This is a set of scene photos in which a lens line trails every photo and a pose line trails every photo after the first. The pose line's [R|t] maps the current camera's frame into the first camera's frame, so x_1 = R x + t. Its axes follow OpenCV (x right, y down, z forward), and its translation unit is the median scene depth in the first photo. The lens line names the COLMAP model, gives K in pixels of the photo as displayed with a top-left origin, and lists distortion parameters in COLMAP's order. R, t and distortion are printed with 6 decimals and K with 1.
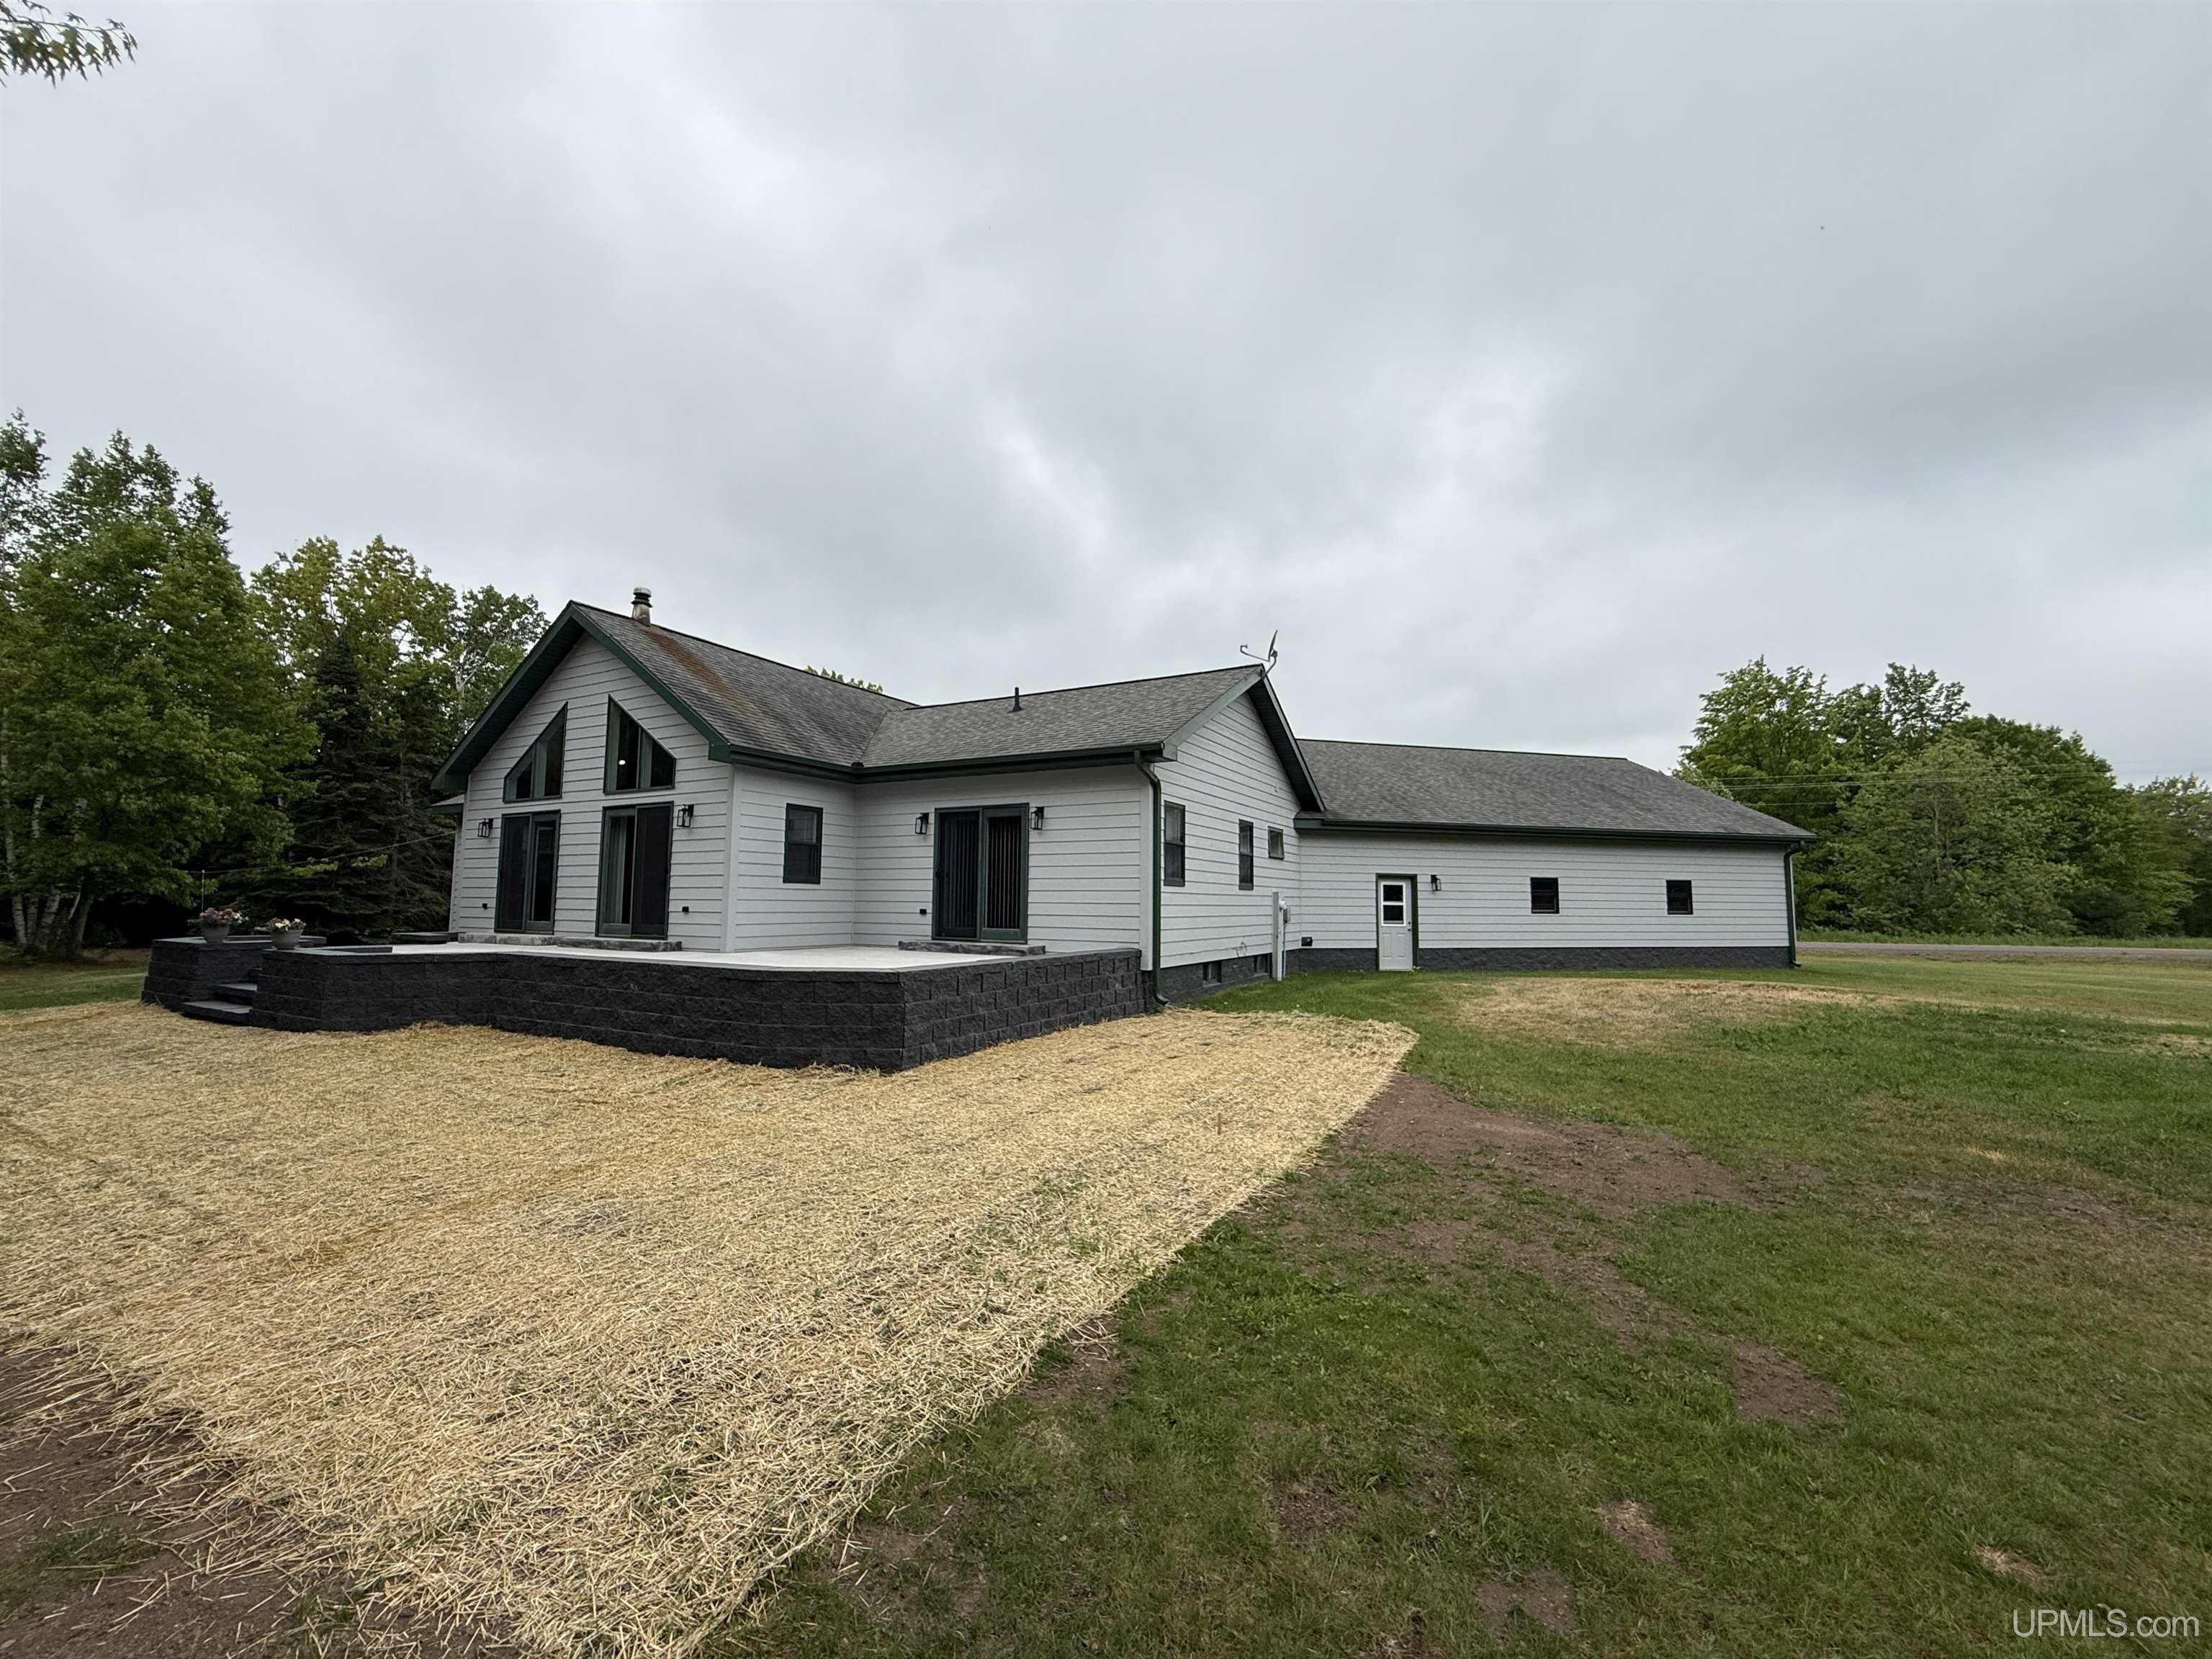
lens RADIAL K [[890.2, 0, 1093.9], [0, 890.2, 837.3], [0, 0, 1]] dist [0.017856, 0.001611]
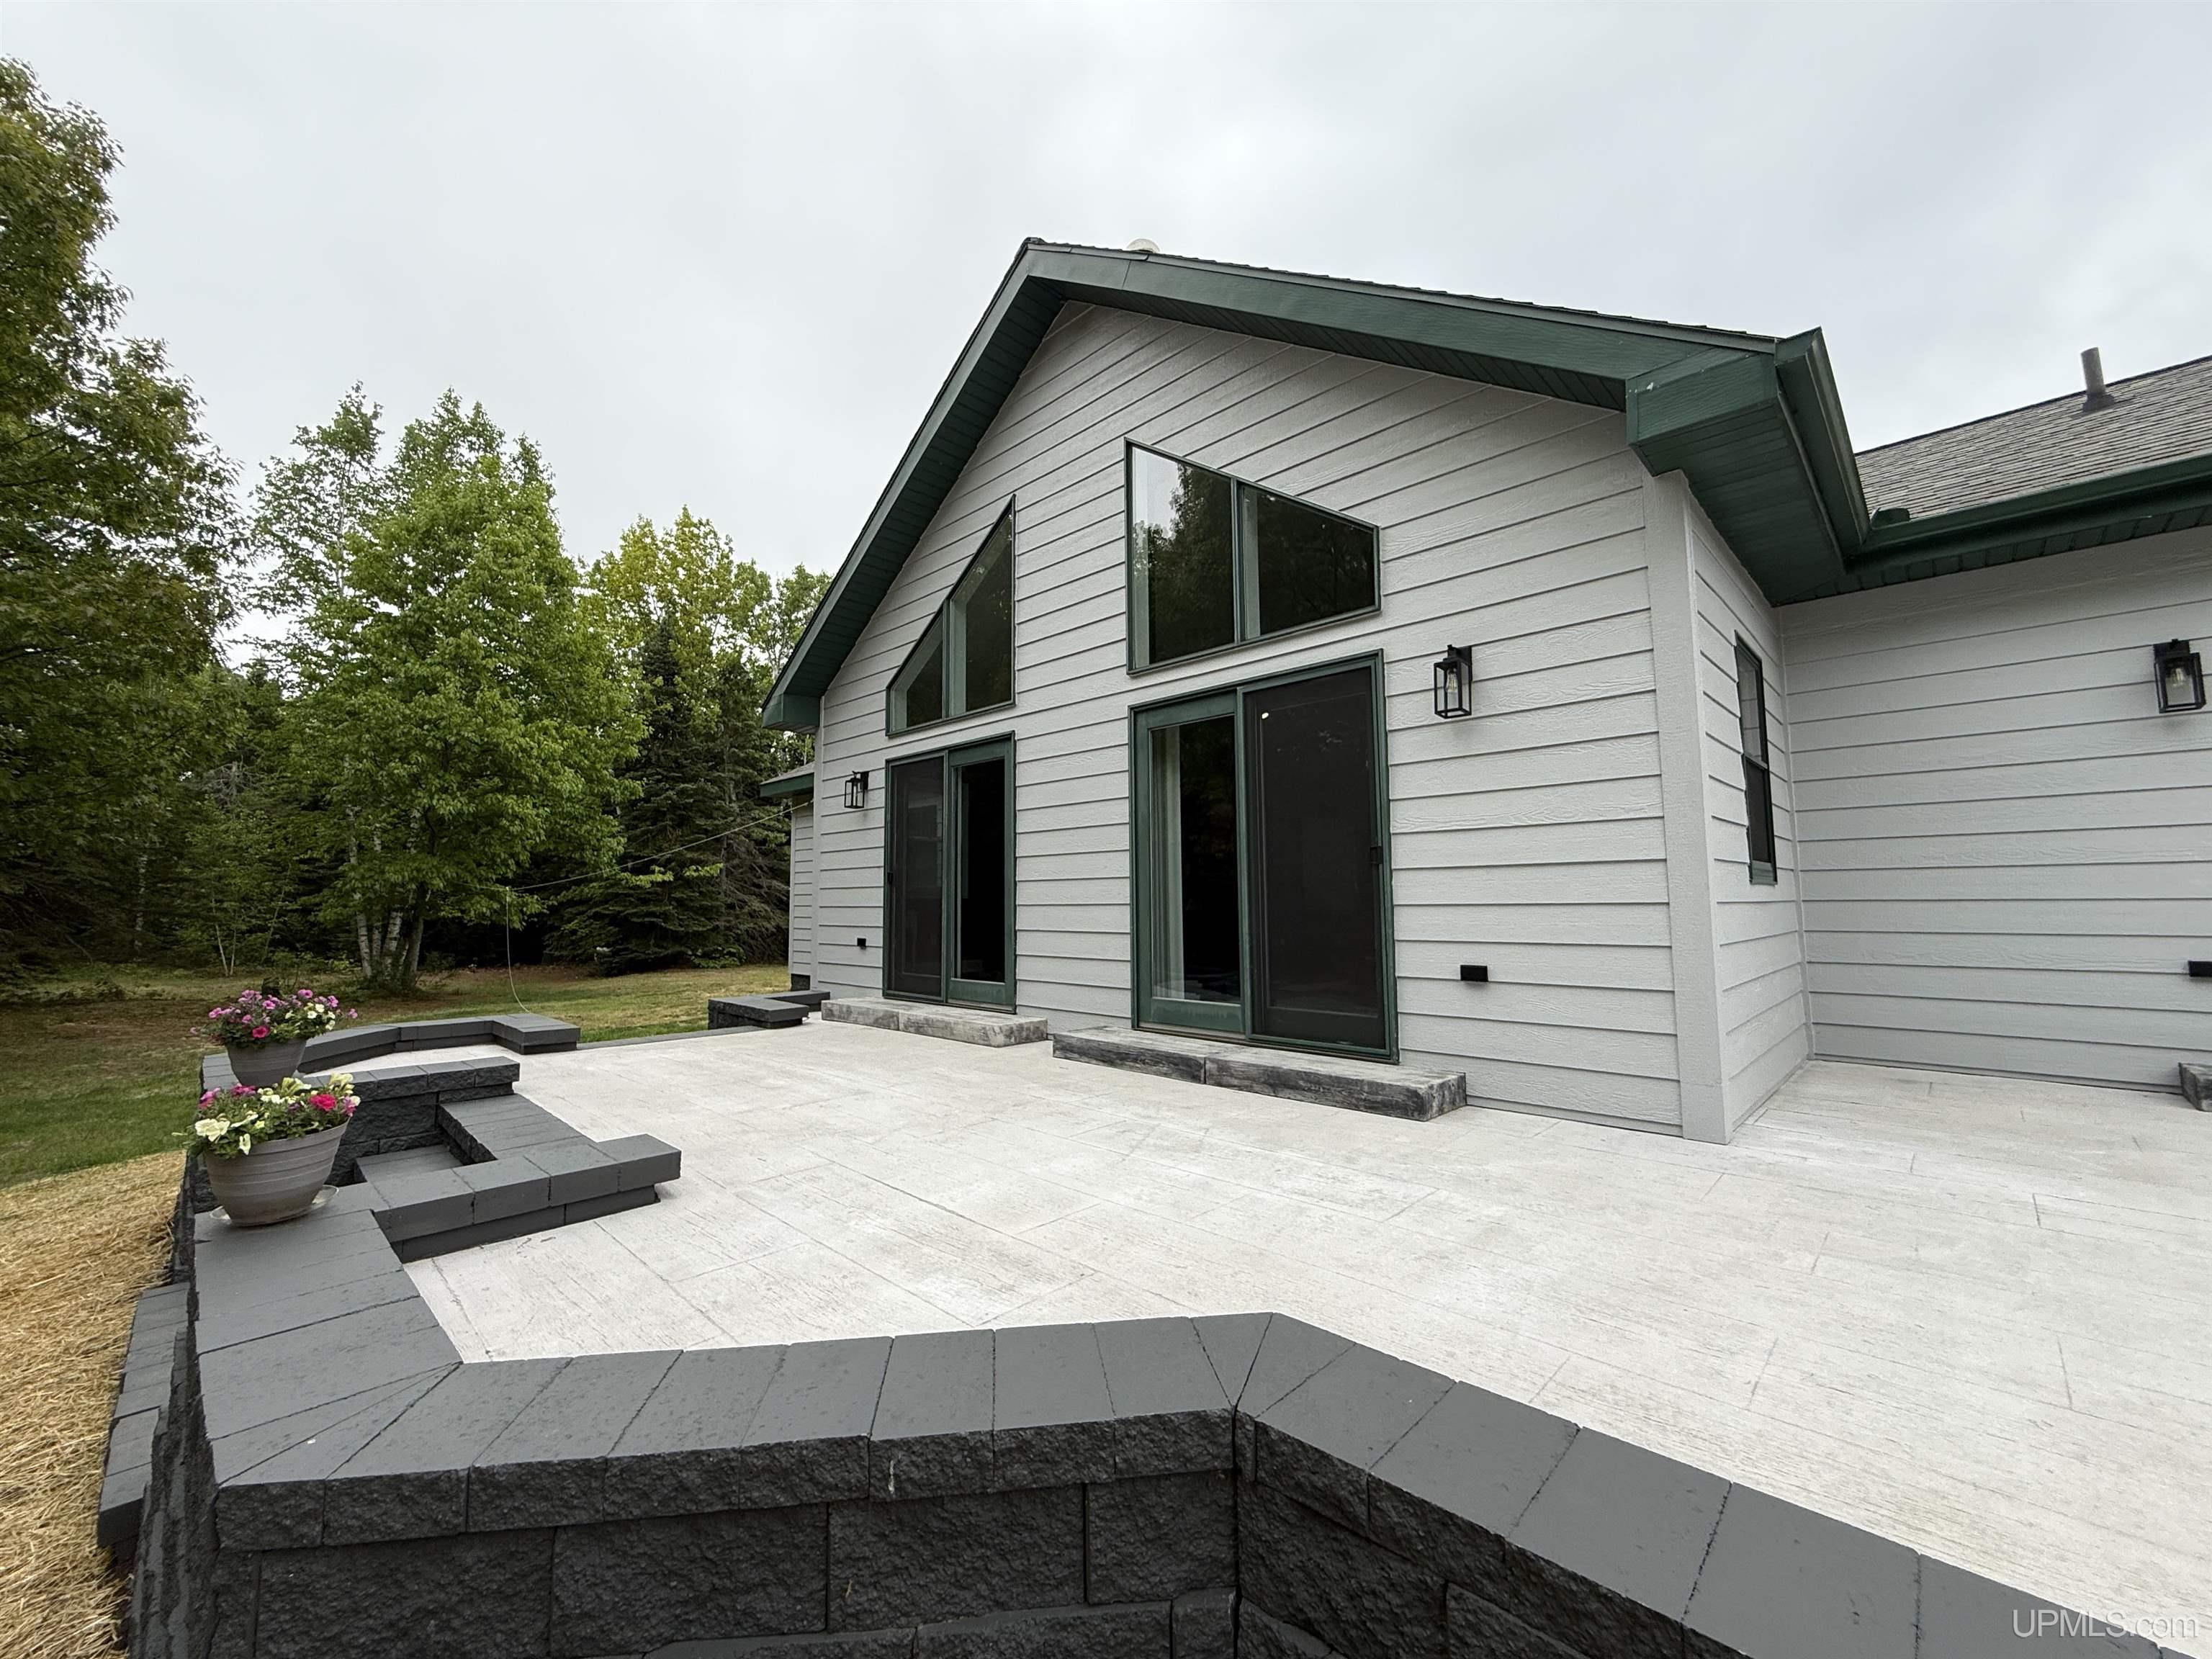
lens RADIAL K [[890.2, 0, 1114.2], [0, 890.2, 821.5], [0, 0, 1]] dist [0.017856, 0.001611]
pose [[0.967706, -0.043431, -0.248312, -0.271178], [0.040159, 0.999027, -0.018227, 0.014927], [0.248862, 0.007666, 0.968509, 0.360114]]
